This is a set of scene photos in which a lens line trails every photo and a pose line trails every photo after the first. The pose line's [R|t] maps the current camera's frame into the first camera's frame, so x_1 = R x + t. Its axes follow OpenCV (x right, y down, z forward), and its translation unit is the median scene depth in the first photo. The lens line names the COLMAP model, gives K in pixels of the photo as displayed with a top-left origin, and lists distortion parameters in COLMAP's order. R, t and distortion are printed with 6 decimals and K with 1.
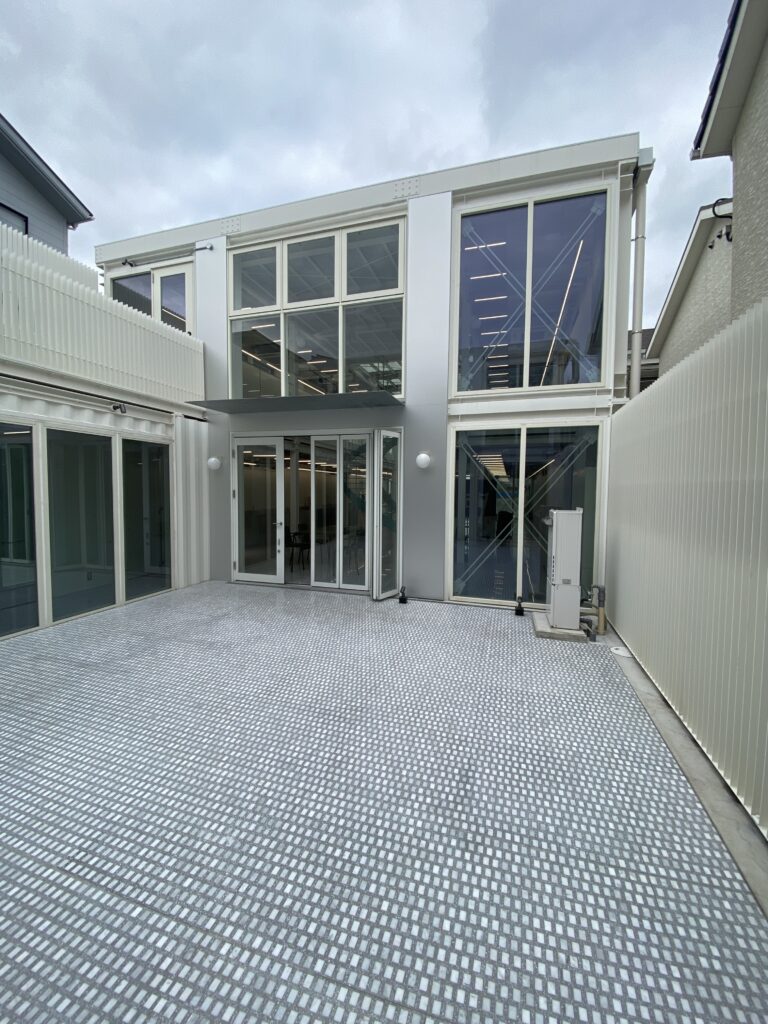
lens RADIAL K [[413.9, 0, 388.0], [0, 413.9, 516.2], [0, 0, 1]] dist [-0.006139, -0.003434]
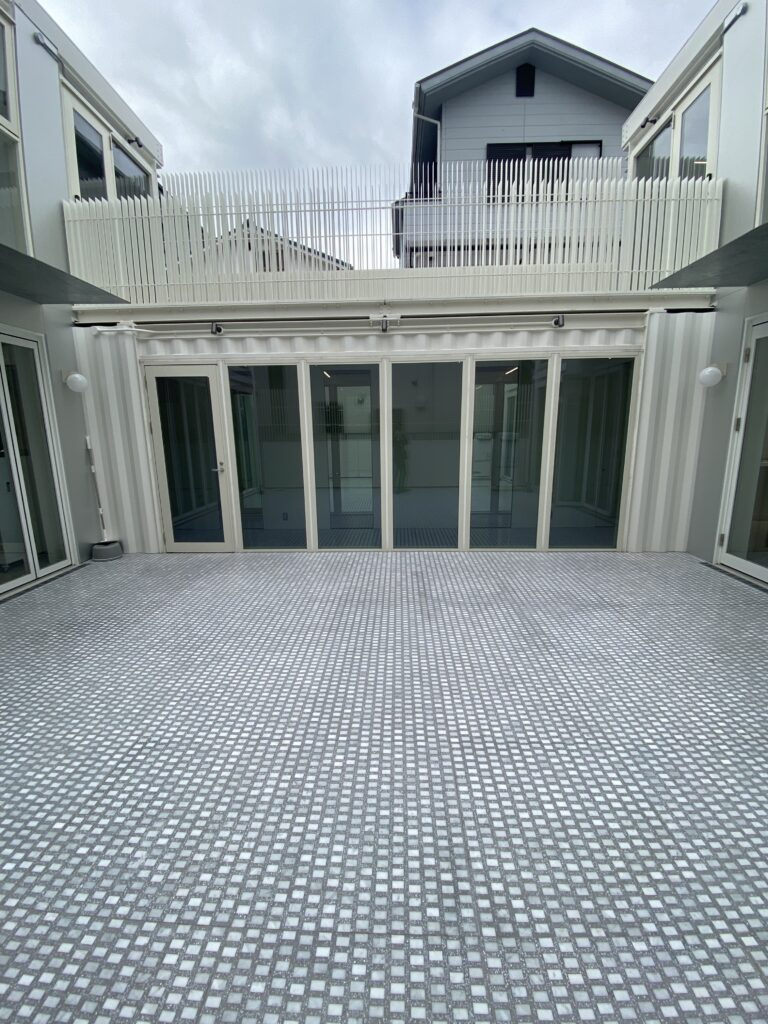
lens RADIAL K [[413.9, 0, 382.0], [0, 413.9, 507.5], [0, 0, 1]] dist [-0.006139, -0.003434]
pose [[0.236544, 0.172048, -0.956267, 0.121008], [-0.045873, 0.985078, 0.165885, -0.012216], [0.970537, 0.004628, 0.240907, 0.419024]]
